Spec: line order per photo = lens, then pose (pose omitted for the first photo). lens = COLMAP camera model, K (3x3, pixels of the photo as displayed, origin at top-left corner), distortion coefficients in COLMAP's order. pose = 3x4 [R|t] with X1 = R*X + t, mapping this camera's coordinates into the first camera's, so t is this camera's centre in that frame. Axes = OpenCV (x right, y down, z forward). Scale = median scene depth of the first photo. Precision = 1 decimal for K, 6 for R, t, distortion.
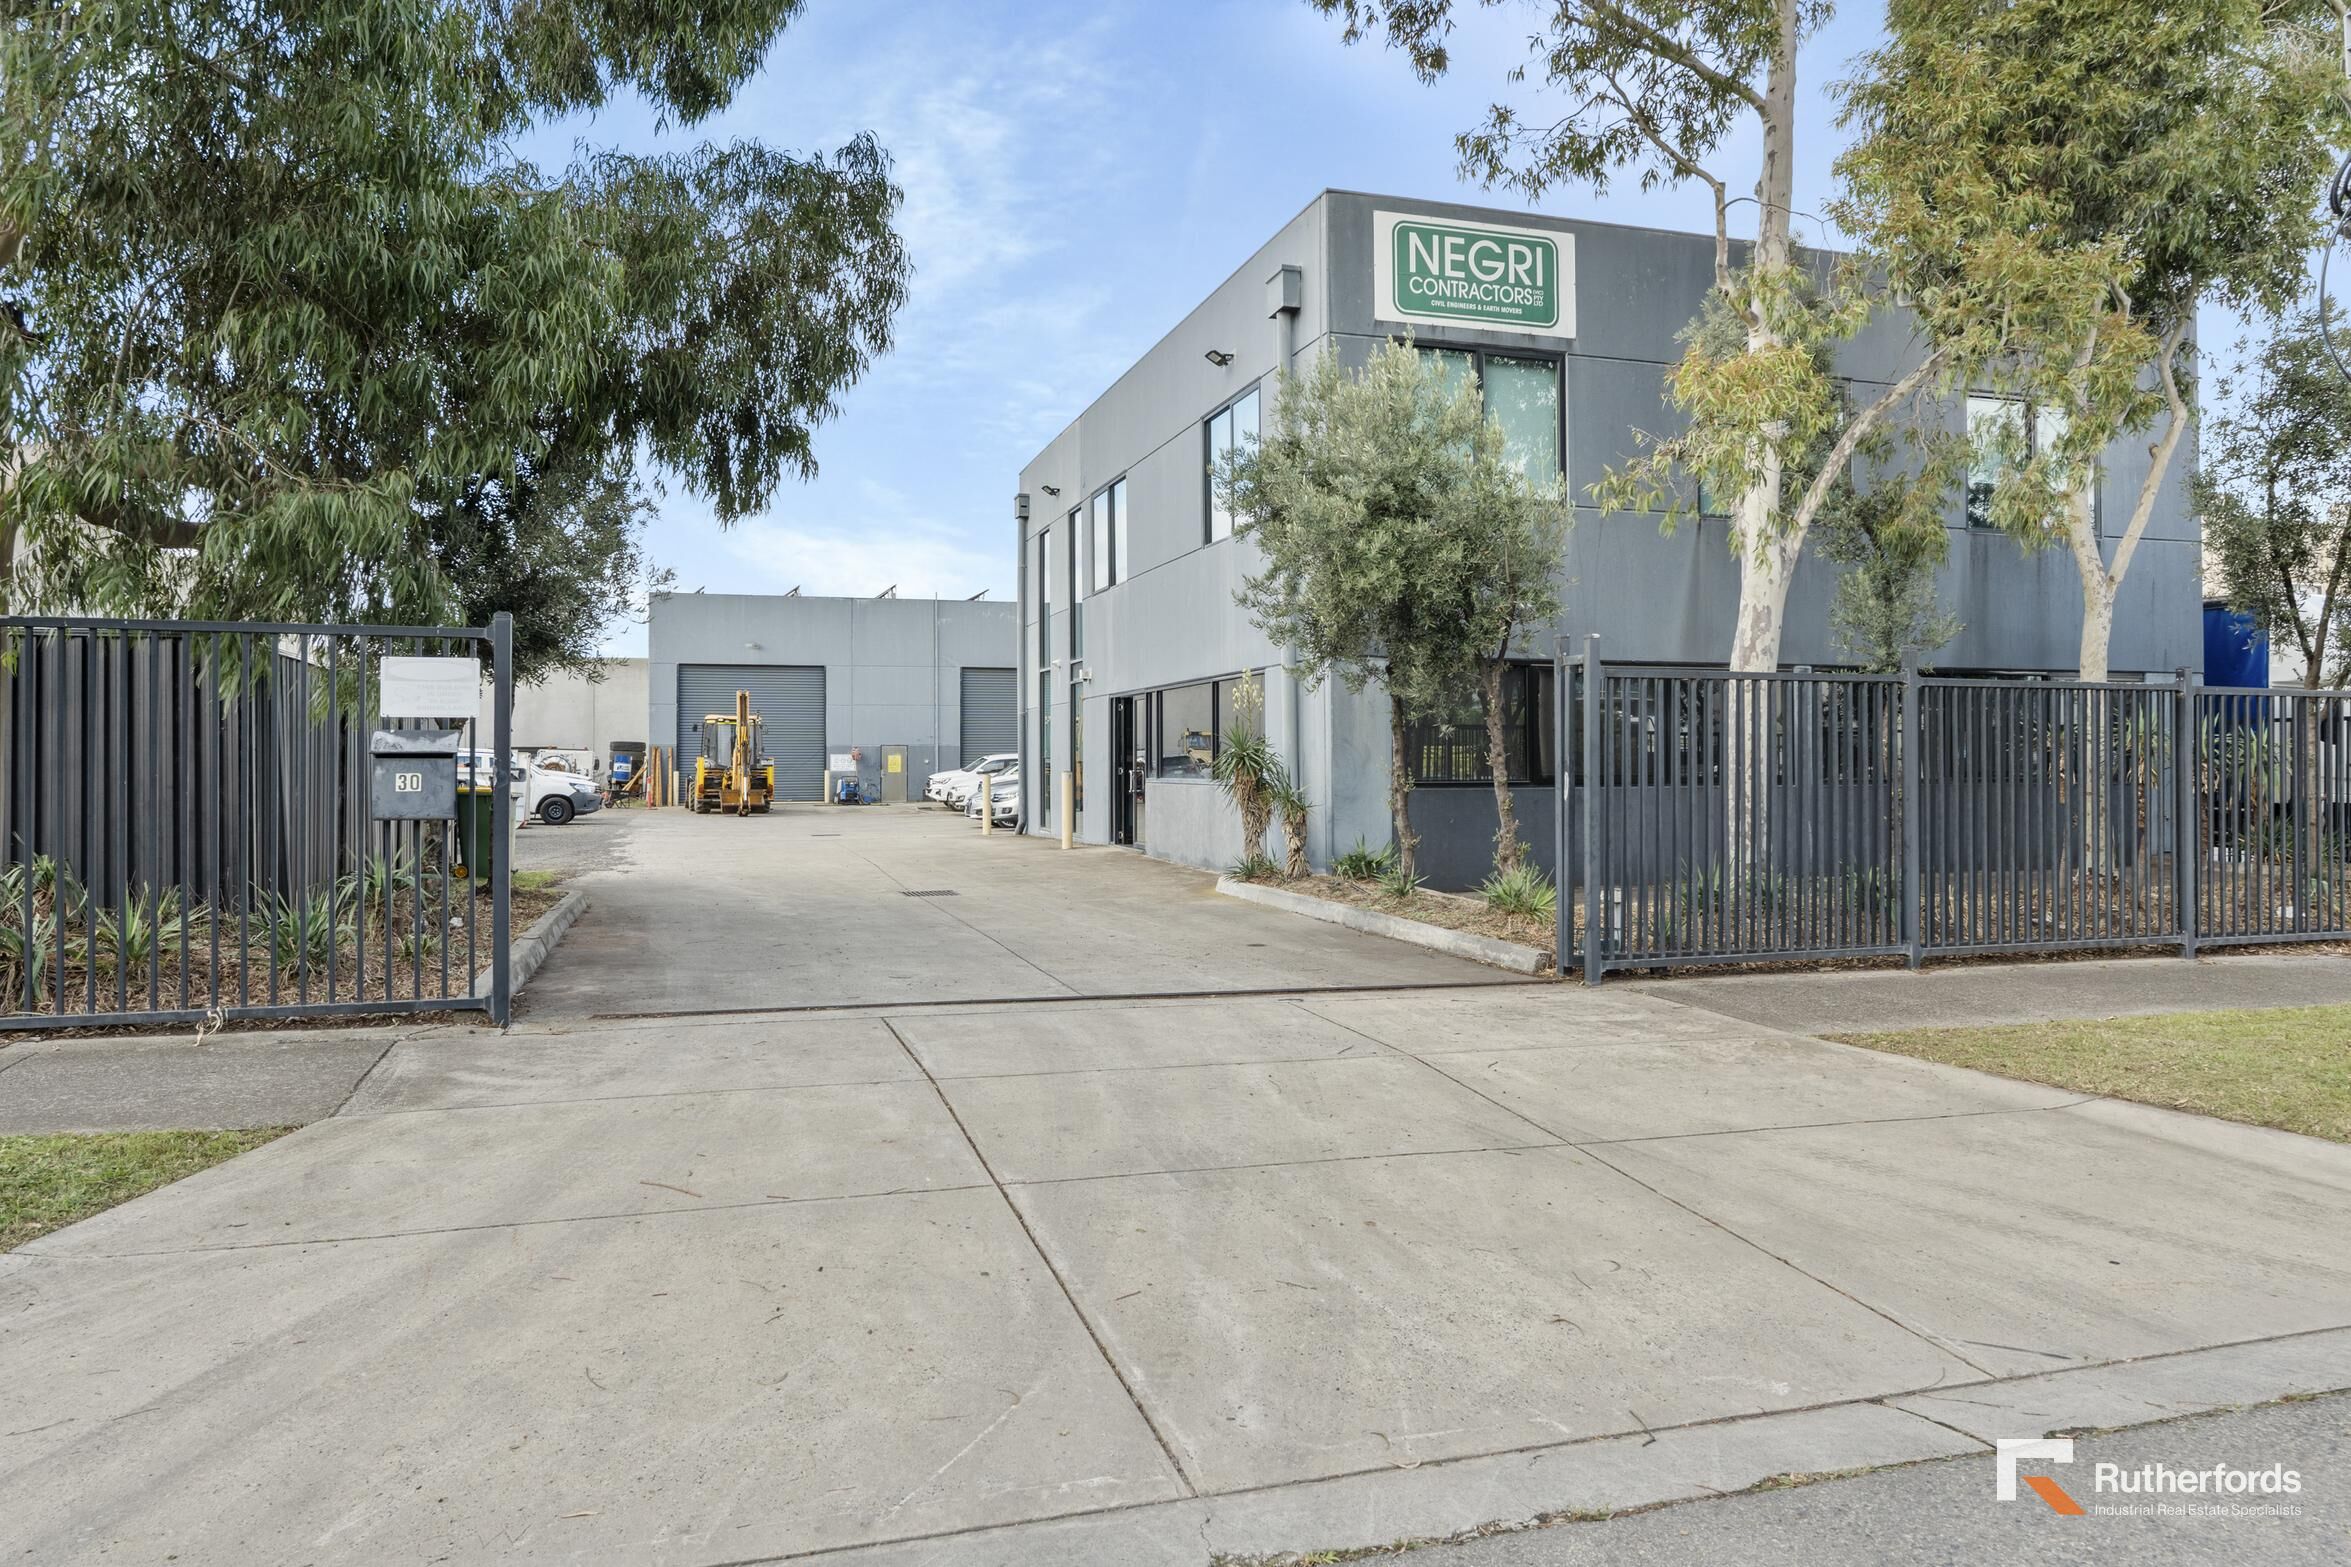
lens RADIAL K [[1516.3, 0, 1175.5], [0, 1516.3, 783.5], [0, 0, 1]] dist [-0.003556, 0.002996]
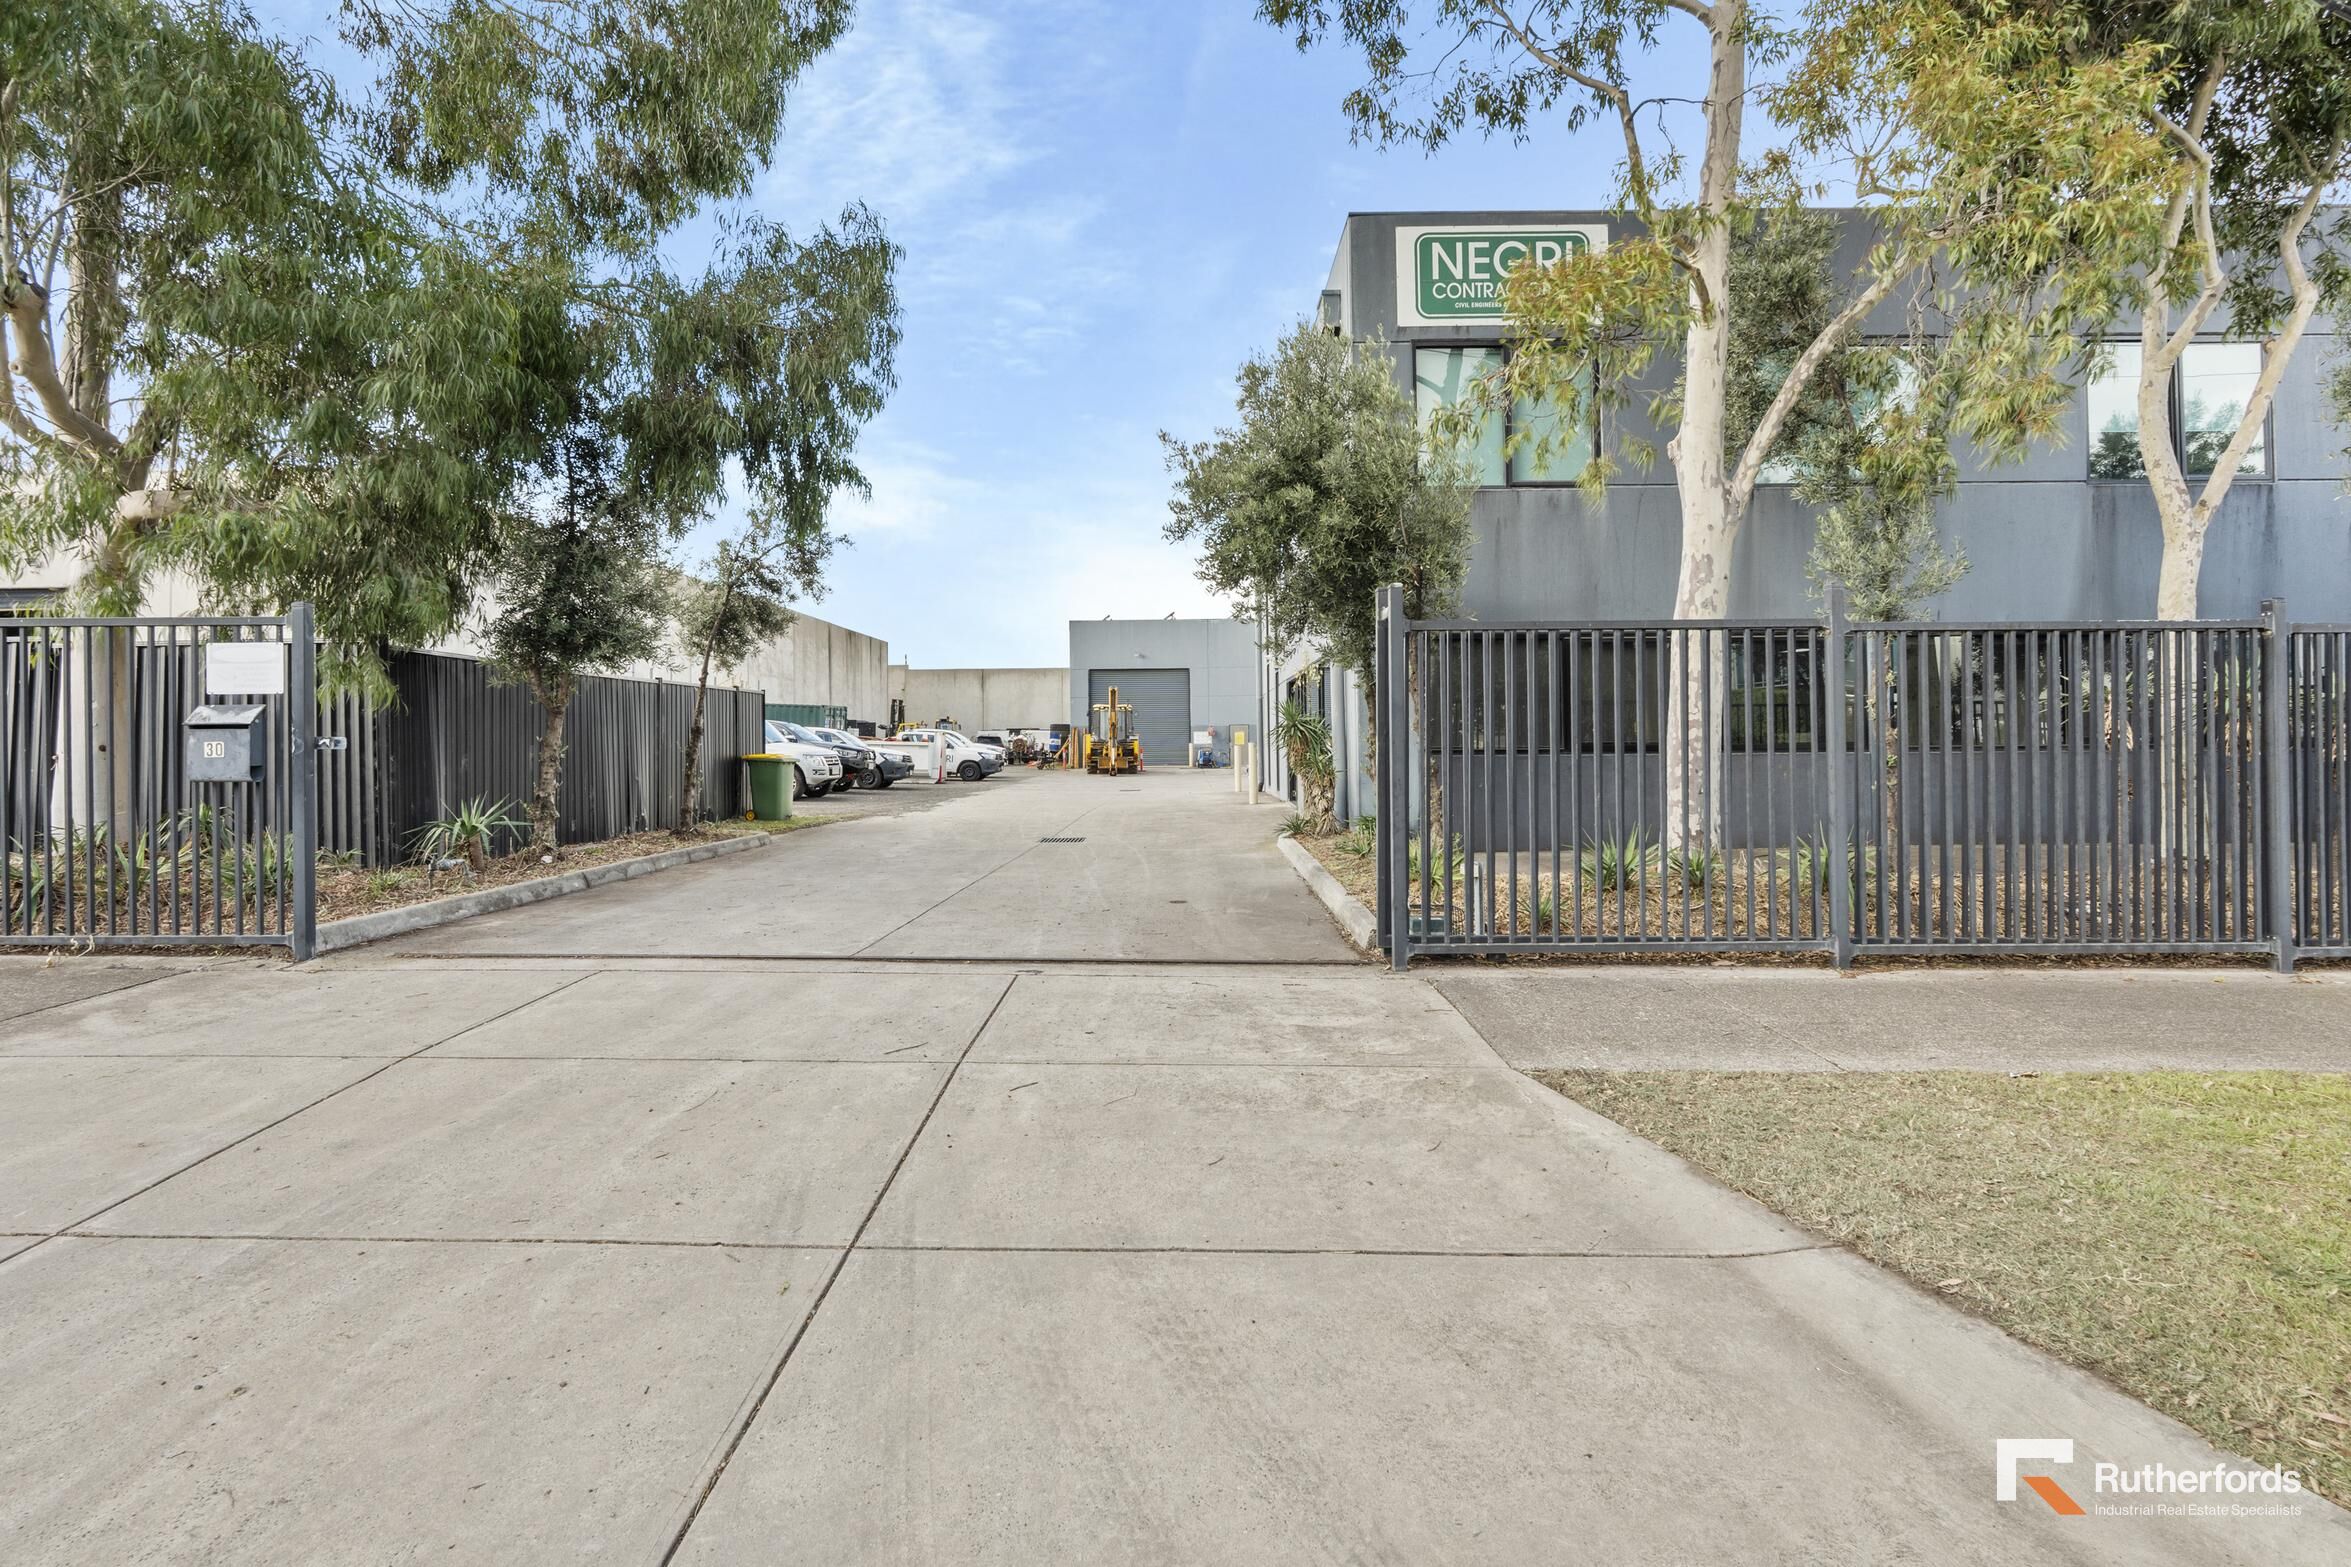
lens RADIAL K [[1061.0, 0, 1176.5], [0, 1061.0, 751.4], [0, 0, 1]] dist [-0.002658, -0.000398]
pose [[0.948701, -0.001749, -0.316170, 0.251778], [0.001274, 0.999998, -0.001712, 0.001867], [0.316172, 0.001221, 0.948701, 0.254358]]
